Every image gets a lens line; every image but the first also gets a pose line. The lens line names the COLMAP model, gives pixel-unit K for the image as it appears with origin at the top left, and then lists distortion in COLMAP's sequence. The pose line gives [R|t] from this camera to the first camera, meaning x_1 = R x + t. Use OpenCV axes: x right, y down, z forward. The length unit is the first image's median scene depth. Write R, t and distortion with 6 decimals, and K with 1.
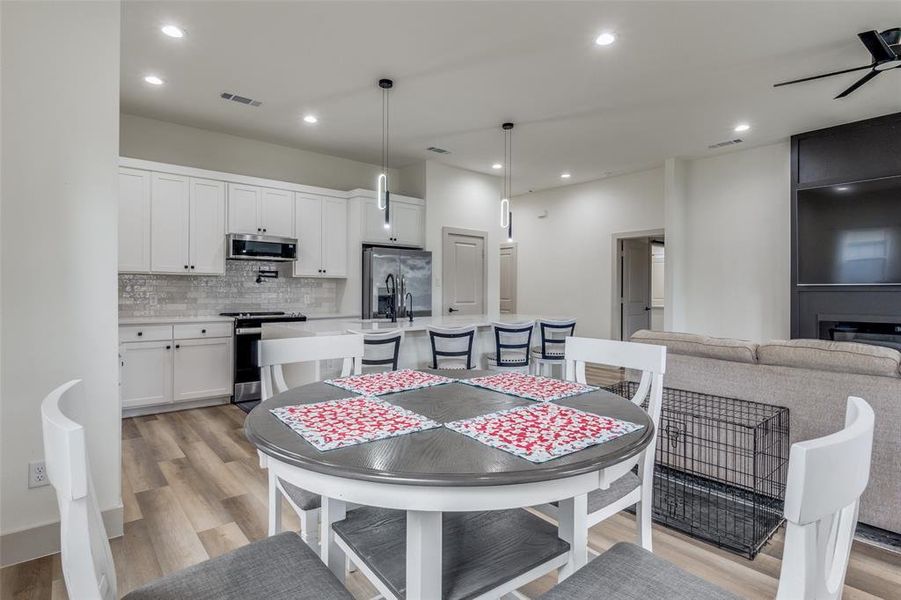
lens RADIAL K [[460.1, 0, 447.7], [0, 460.1, 288.7], [0, 0, 1]] dist [-0.001214, 0.000053]
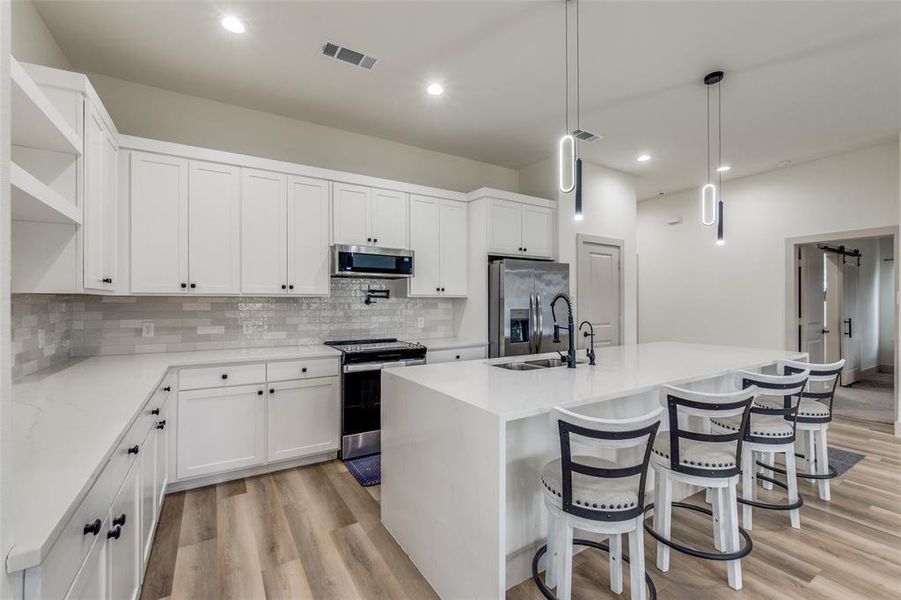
lens RADIAL K [[384.6, 0, 450.5], [0, 384.6, 300.0], [0, 0, 1]] dist [-0.000842, -0.000155]
pose [[0.989203, -0.006594, -0.146405, -0.160676], [0.006455, 0.999978, -0.001422, -0.018902], [0.146411, 0.000462, 0.989224, 0.332086]]
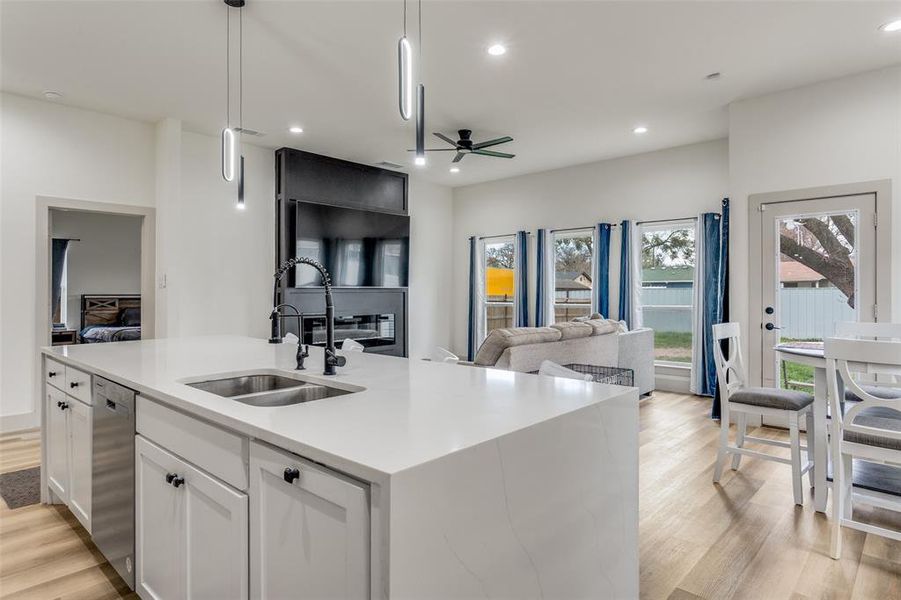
lens RADIAL K [[526.2, 0, 450.5], [0, 526.2, 300.0], [0, 0, 1]] dist [0.000812, 0.000504]
pose [[-0.127896, -0.021880, 0.991546, -0.484675], [-0.005097, 0.999758, 0.021404, -0.003629], [-0.991775, -0.002316, -0.127976, 0.740521]]
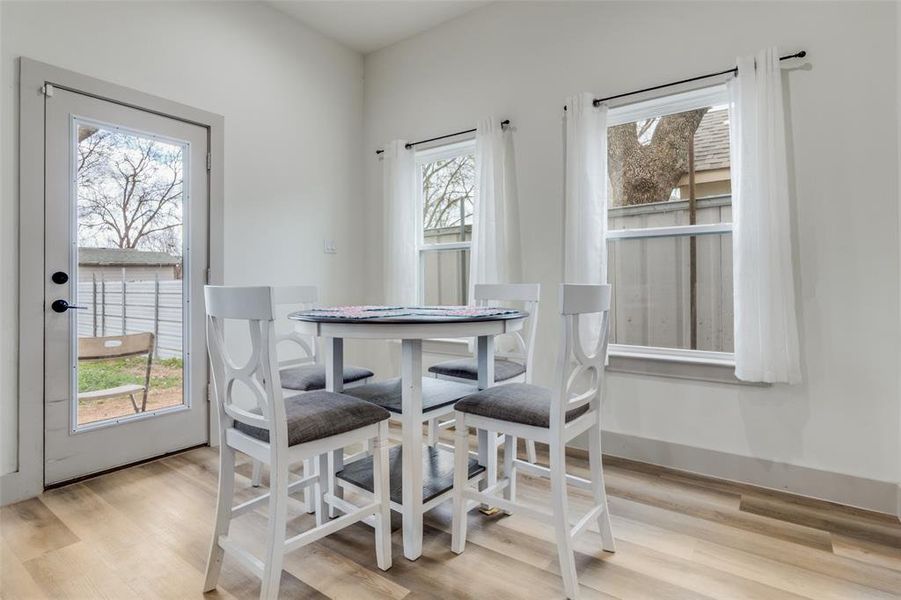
lens RADIAL K [[445.0, 0, 450.6], [0, 445.0, 283.0], [0, 0, 1]] dist [-0.004753, -0.000523]
pose [[-0.973562, -0.002616, -0.228407, 0.043322], [-0.000908, 0.999971, -0.007582, 0.036852], [0.228420, -0.007174, -0.973536, 0.590287]]
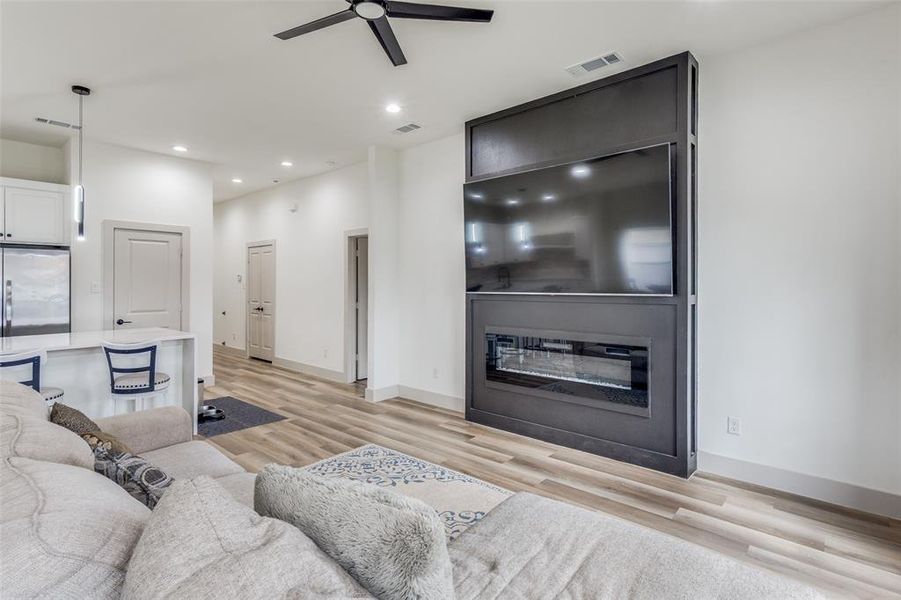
lens RADIAL K [[445.0, 0, 450.6], [0, 445.0, 283.0], [0, 0, 1]] dist [-0.004753, -0.000523]
pose [[0.988886, -0.006017, 0.148552, 0.567876], [0.005291, 0.999972, 0.005280, -0.028271], [-0.148580, -0.004436, 0.988890, 0.154417]]
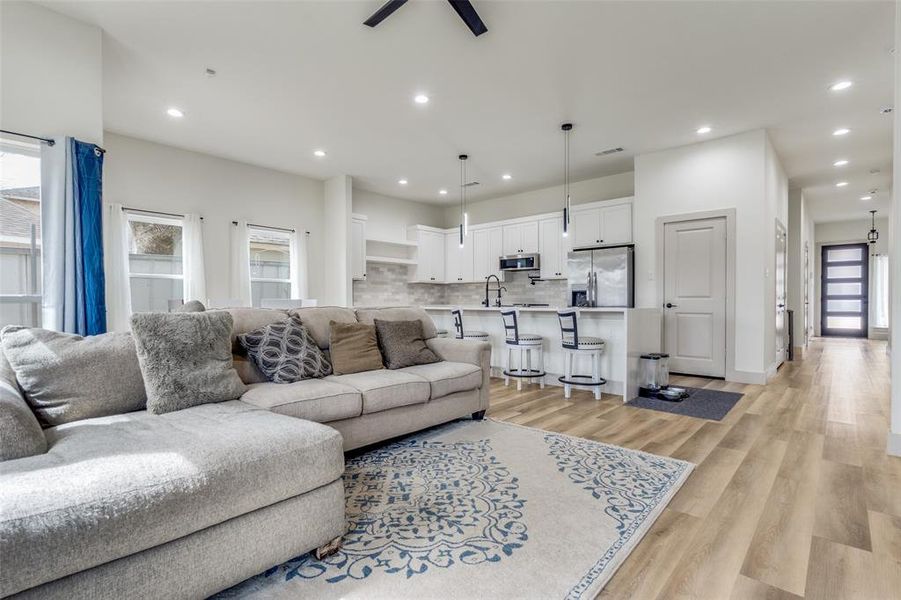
lens RADIAL K [[434.9, 0, 441.3], [0, 434.9, 308.4], [0, 0, 1]] dist [-0.002140, 0.000275]
pose [[0.122815, 0.010193, -0.992377, 0.988095], [0.008113, 0.999904, 0.011275, 0.047086], [0.992396, -0.009436, 0.122720, 0.525655]]
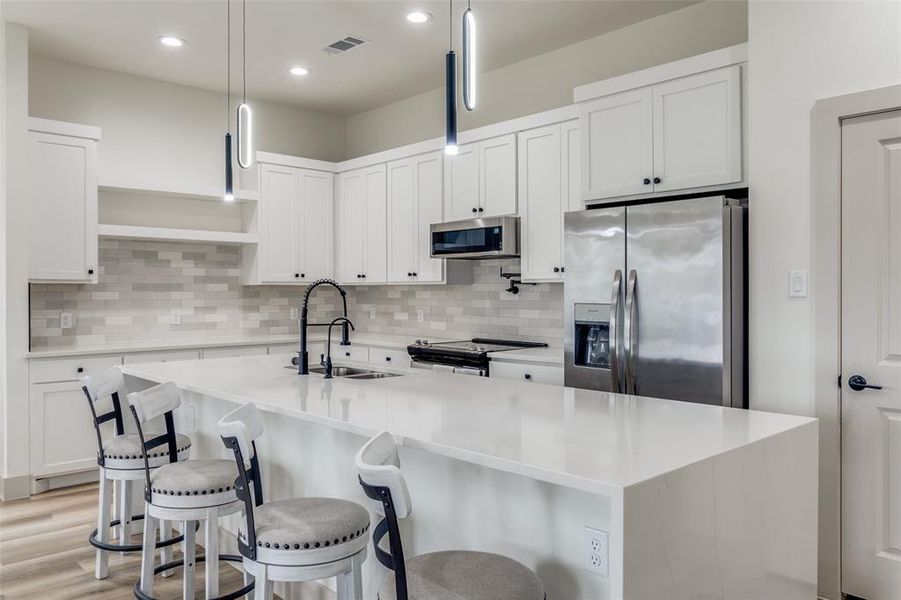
lens RADIAL K [[689.0, 0, 445.9], [0, 689.0, 293.5], [0, 0, 1]] dist [0.005109, 0.003070]
pose [[0.047312, -0.000906, -0.998880, 0.512474], [0.006536, 0.999978, -0.000597, -0.012415], [0.998859, -0.006501, 0.047317, 0.871210]]
